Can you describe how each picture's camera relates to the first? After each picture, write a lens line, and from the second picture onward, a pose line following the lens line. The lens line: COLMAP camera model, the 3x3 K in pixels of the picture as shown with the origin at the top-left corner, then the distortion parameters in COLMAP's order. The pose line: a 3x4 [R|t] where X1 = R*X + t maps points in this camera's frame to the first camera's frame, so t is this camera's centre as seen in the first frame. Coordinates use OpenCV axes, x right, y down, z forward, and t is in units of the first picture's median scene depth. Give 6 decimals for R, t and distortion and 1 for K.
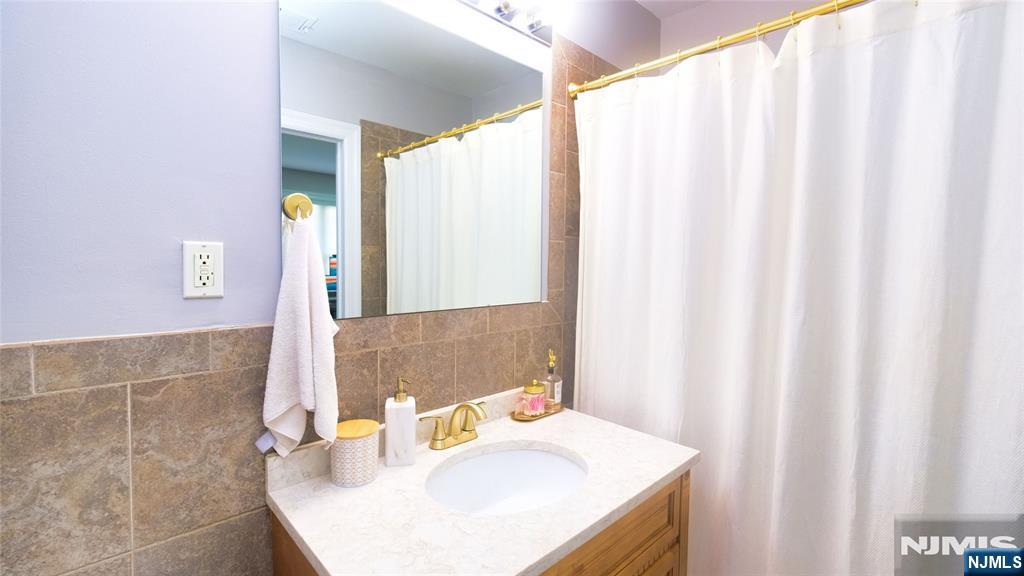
lens RADIAL K [[446.0, 0, 509.7], [0, 446.0, 284.9], [0, 0, 1]] dist [0.000651, 0.000862]
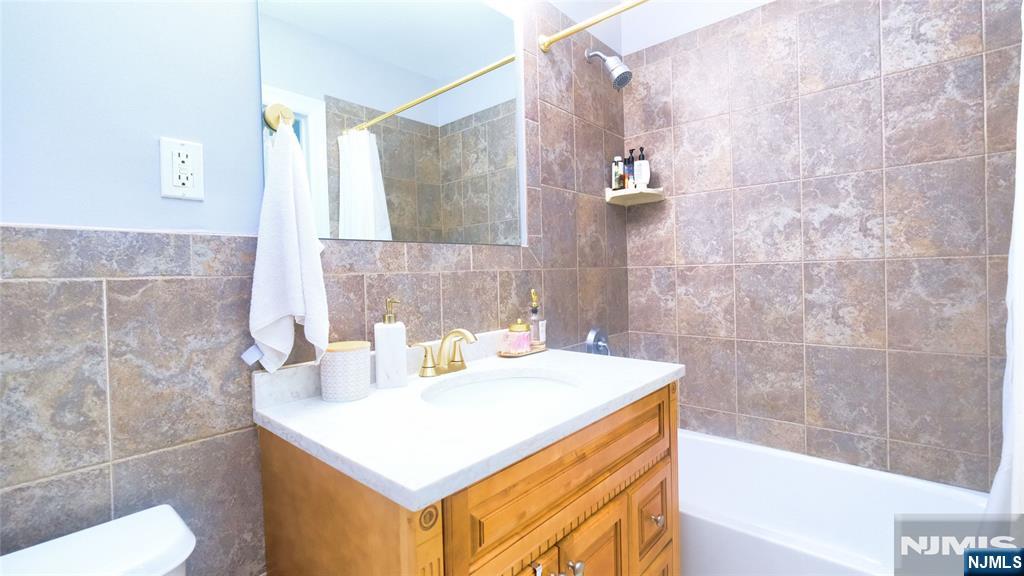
lens RADIAL K [[446.0, 0, 508.0], [0, 446.0, 287.2], [0, 0, 1]] dist [0.000651, 0.000862]
pose [[0.996050, -0.037960, 0.080265, -0.070794], [0.040200, 0.998841, -0.026467, 0.252037], [-0.079167, 0.029589, 0.996422, -0.002396]]
